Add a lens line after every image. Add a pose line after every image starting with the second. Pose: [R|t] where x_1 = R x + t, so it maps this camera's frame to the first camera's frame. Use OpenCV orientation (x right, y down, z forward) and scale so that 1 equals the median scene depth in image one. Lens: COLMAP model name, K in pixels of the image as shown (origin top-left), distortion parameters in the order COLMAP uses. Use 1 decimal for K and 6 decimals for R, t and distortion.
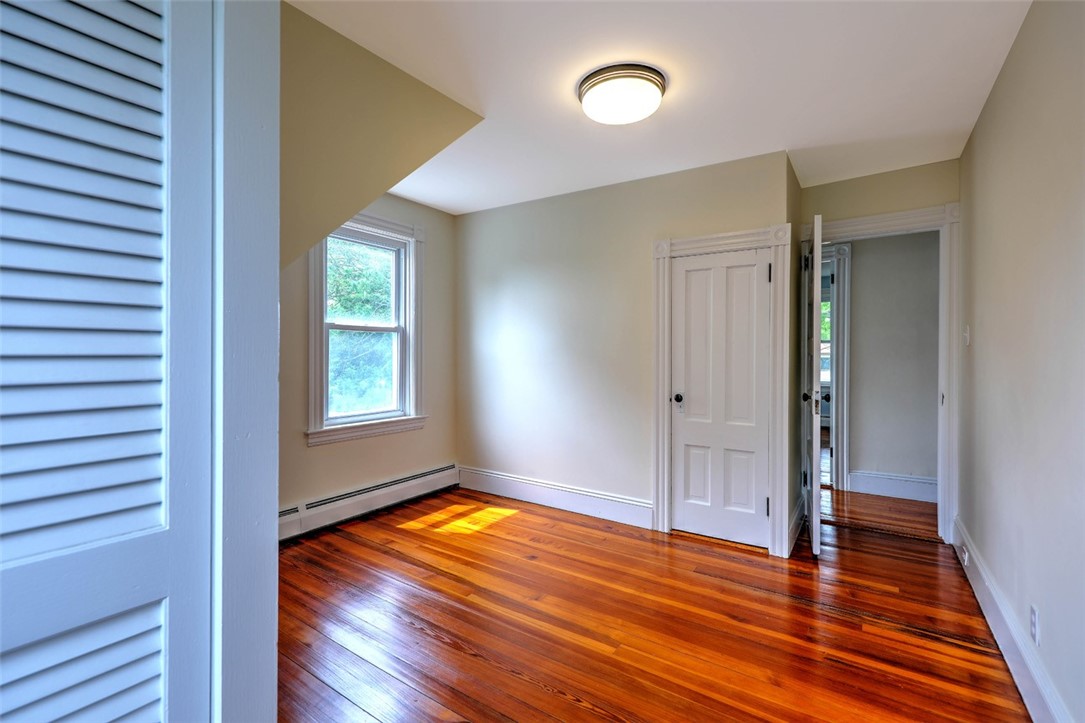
lens RADIAL K [[487.2, 0, 542.5], [0, 487.2, 361.5], [0, 0, 1]] dist [0.000258, 0.000041]
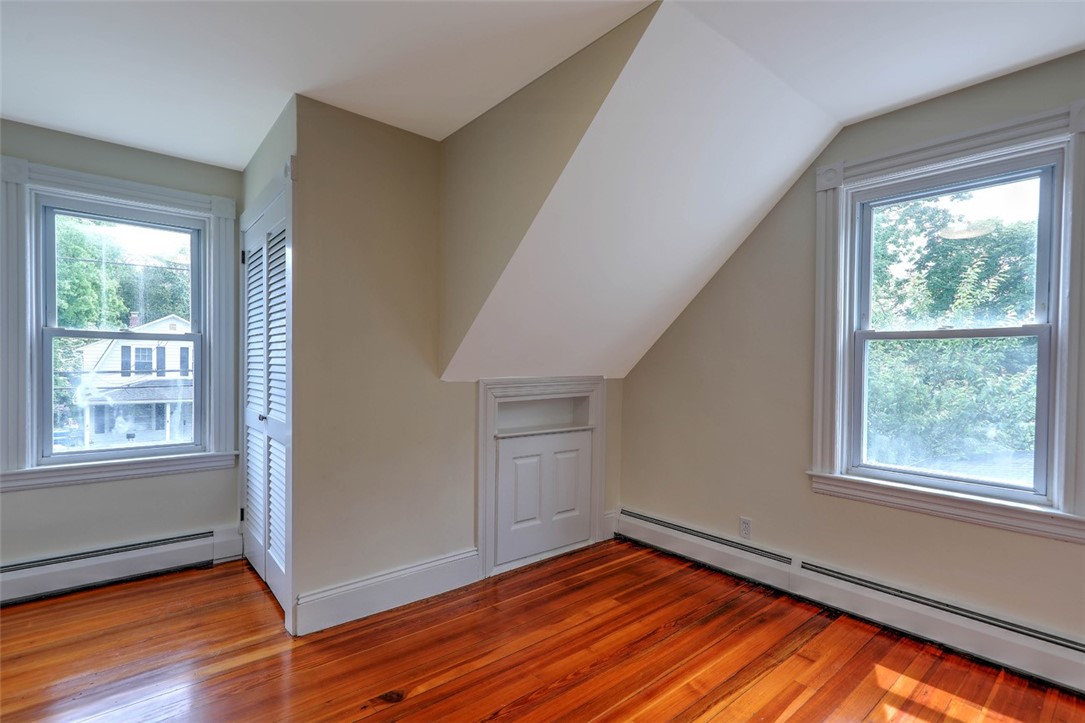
lens RADIAL K [[500.1, 0, 536.1], [0, 500.1, 366.4], [0, 0, 1]] dist [0.002665, 0.000194]
pose [[-0.279944, -0.004207, -0.960007, 0.434006], [-0.029036, 0.999570, 0.004086, -0.020381], [0.959577, 0.029018, -0.279946, 0.793363]]
